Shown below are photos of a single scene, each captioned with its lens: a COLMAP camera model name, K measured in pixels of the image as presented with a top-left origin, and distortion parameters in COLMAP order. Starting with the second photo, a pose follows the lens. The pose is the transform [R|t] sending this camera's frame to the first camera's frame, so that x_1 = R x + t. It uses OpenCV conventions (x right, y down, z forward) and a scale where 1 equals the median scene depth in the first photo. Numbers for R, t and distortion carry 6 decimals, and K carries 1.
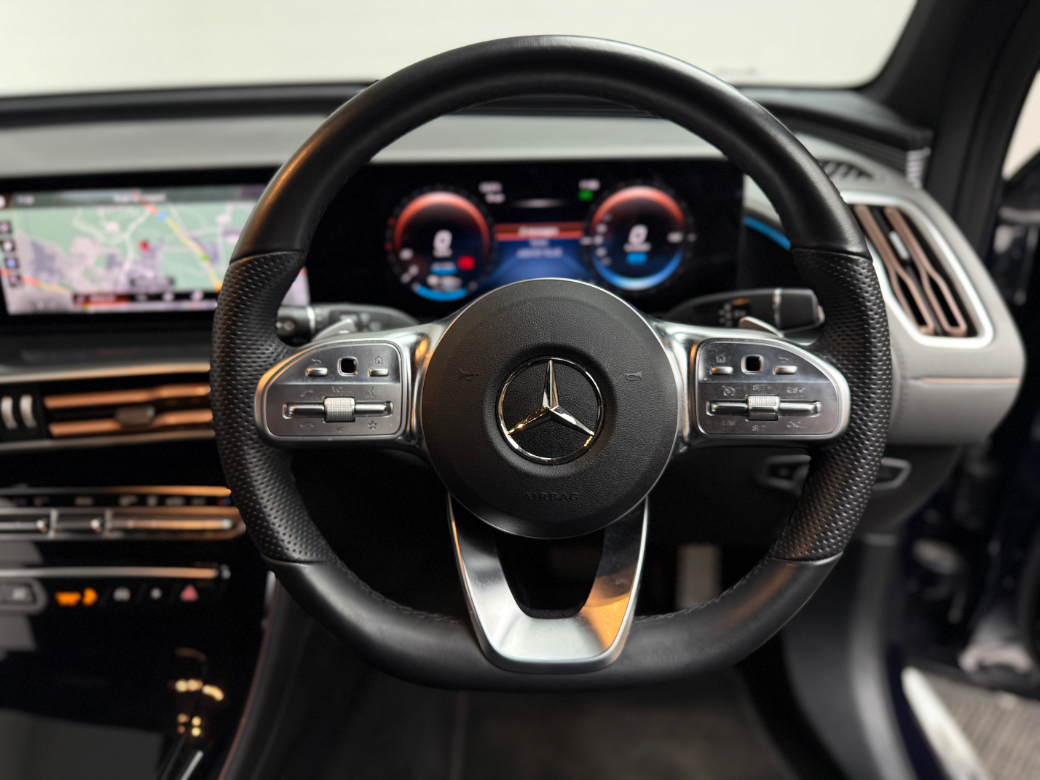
lens RADIAL K [[776.9, 0, 520.0], [0, 776.9, 390.0], [0, 0, 1]] dist [0.129130, -0.192114]
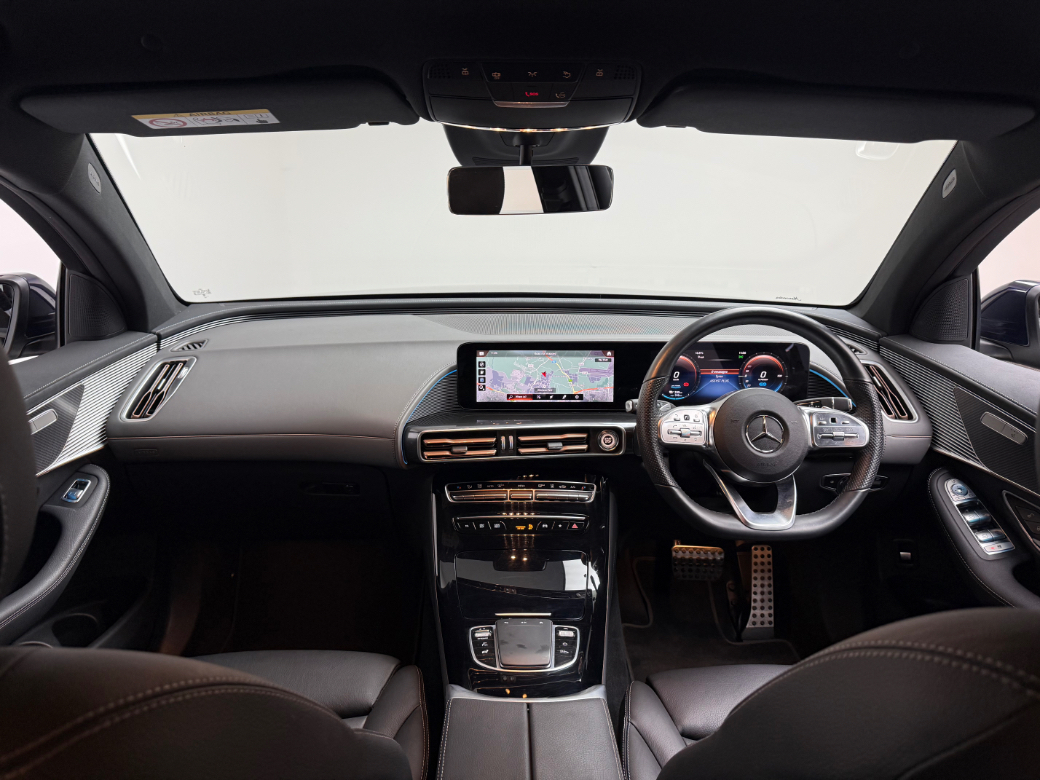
lens RADIAL K [[776.9, 0, 520.0], [0, 776.9, 390.0], [0, 0, 1]] dist [0.129130, -0.192114]
pose [[0.997858, 0.027296, 0.059448, -0.713076], [-0.015835, 0.982544, -0.185355, 0.289619], [-0.063469, 0.184016, 0.980872, -1.223032]]
